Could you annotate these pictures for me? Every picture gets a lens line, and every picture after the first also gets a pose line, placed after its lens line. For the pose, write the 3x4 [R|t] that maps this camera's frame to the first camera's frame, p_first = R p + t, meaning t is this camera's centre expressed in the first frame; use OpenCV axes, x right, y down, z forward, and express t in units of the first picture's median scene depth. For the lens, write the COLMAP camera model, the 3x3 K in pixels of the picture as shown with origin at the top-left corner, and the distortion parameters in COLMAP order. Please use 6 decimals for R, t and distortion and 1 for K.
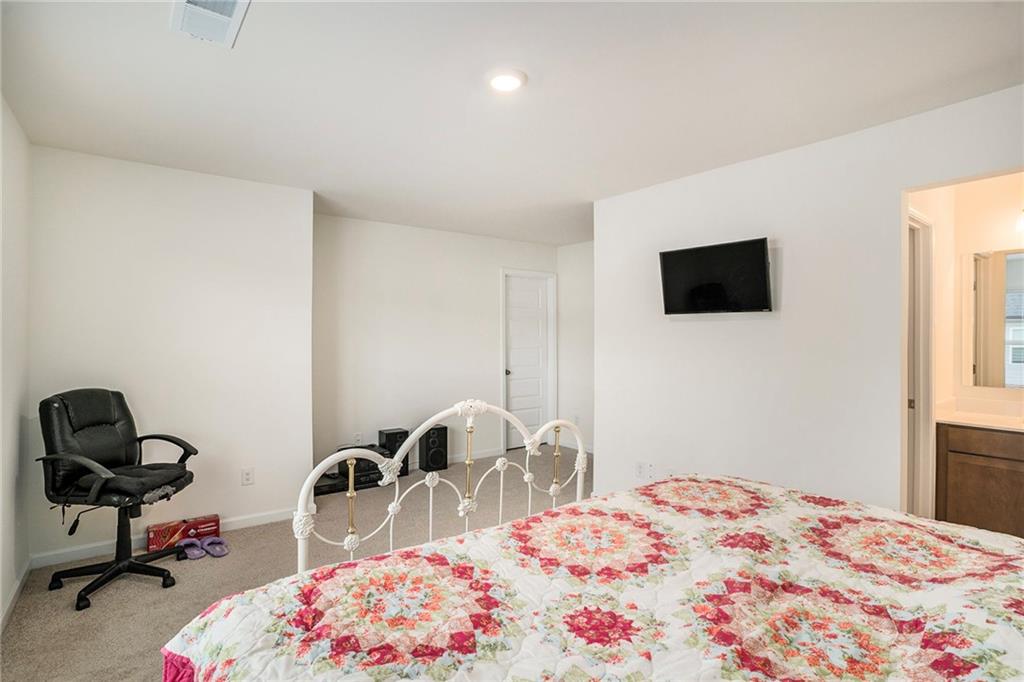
lens RADIAL K [[511.3, 0, 497.4], [0, 511.3, 341.1], [0, 0, 1]] dist [-0.020597, 0.001645]
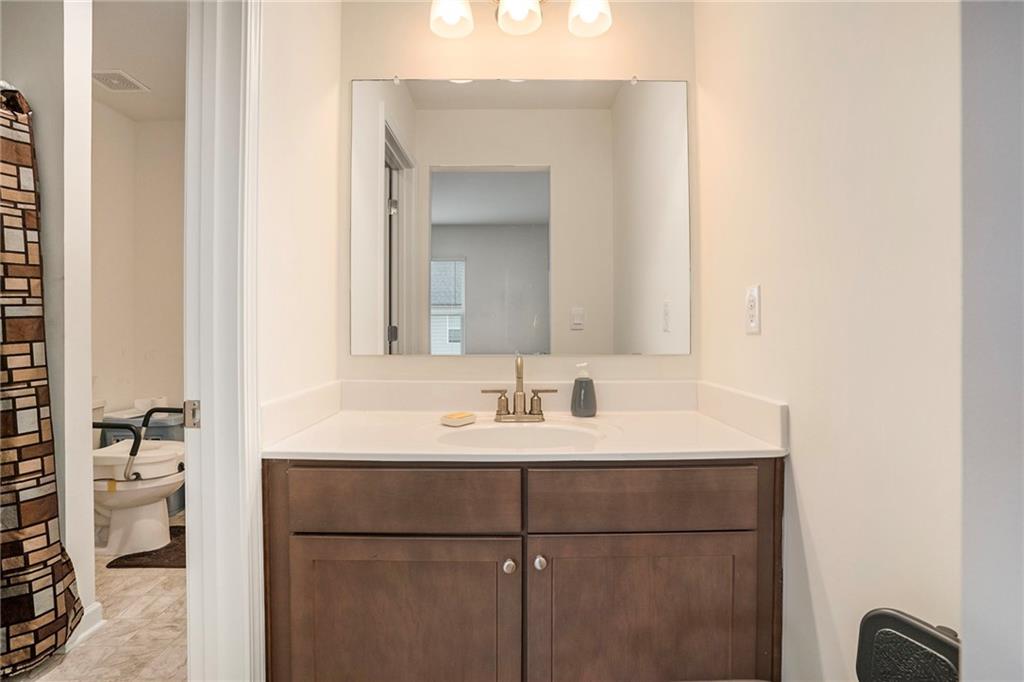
lens RADIAL K [[511.3, 0, 497.4], [0, 511.3, 341.1], [0, 0, 1]] dist [-0.020597, 0.001645]
pose [[0.627321, -0.022341, 0.778441, 0.702247], [-0.000318, 0.999581, 0.028945, 0.069060], [-0.778761, -0.018405, 0.627051, 0.651515]]
